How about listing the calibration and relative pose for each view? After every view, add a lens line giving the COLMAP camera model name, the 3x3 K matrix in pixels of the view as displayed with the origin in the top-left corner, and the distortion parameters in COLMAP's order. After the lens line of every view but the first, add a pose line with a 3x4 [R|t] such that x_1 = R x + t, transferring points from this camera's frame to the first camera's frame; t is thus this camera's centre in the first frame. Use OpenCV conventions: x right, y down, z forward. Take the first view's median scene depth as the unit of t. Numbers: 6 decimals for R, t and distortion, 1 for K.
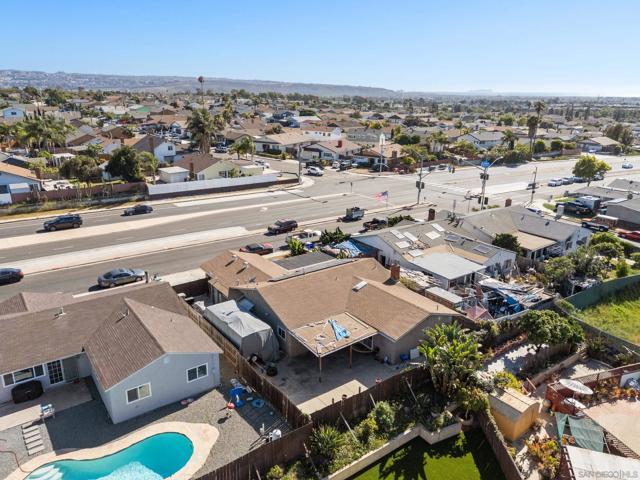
lens RADIAL K [[465.6, 0, 320.0], [0, 465.6, 240.0], [0, 0, 1]] dist [0.083096, -0.082093]
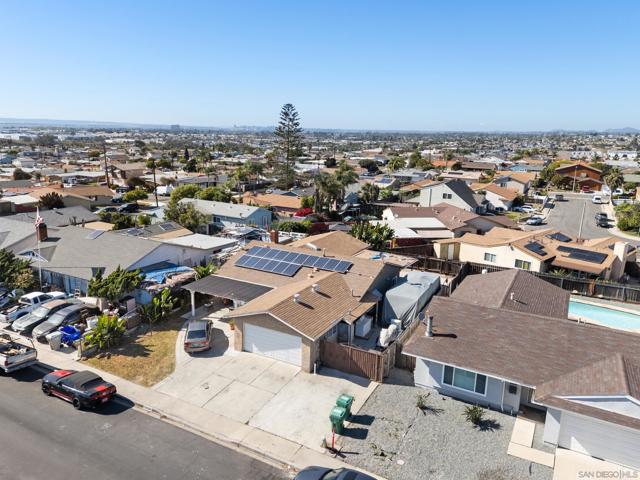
lens RADIAL K [[465.6, 0, 320.0], [0, 465.6, 240.0], [0, 0, 1]] dist [0.083096, -0.082093]
pose [[-0.429817, -0.236849, 0.871298, -0.562811], [0.247226, 0.897233, 0.365857, -0.200481], [-0.868410, 0.372659, -0.327091, 0.878991]]
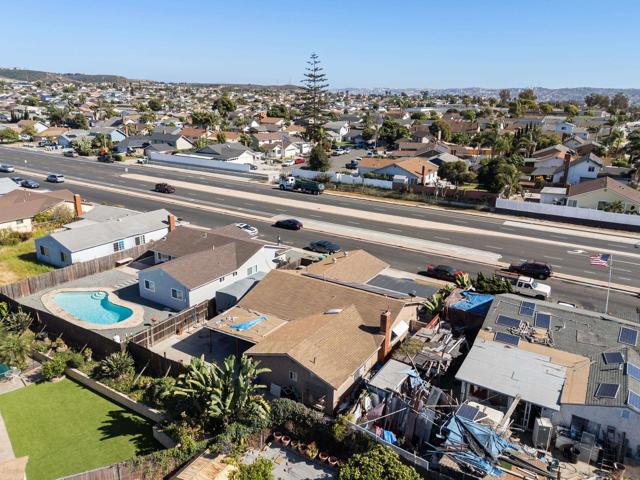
lens RADIAL K [[465.6, 0, 320.0], [0, 465.6, 240.0], [0, 0, 1]] dist [0.083096, -0.082093]
pose [[0.372820, 0.263871, -0.889594, 0.547164], [-0.297486, 0.942098, 0.154772, -0.104827], [0.878924, 0.206940, 0.429730, 0.376708]]
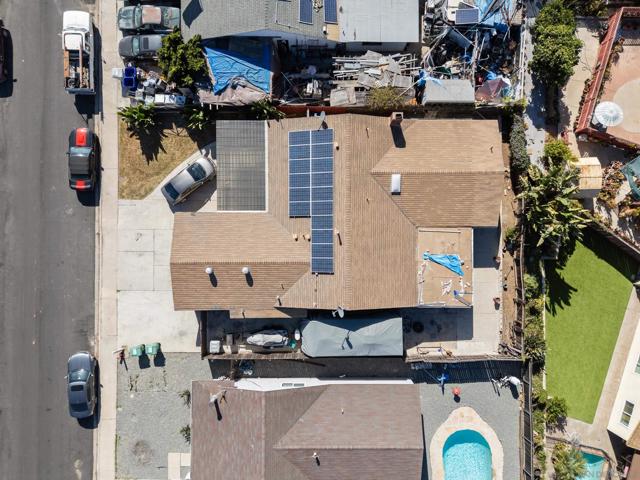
lens RADIAL K [[465.6, 0, 320.0], [0, 465.6, 240.0], [0, 0, 1]] dist [0.083096, -0.082093]
pose [[0.589823, -0.807525, 0.003489, -0.043009], [0.242716, 0.181399, 0.952987, -0.433619], [-0.770193, -0.561247, 0.302993, 0.534140]]
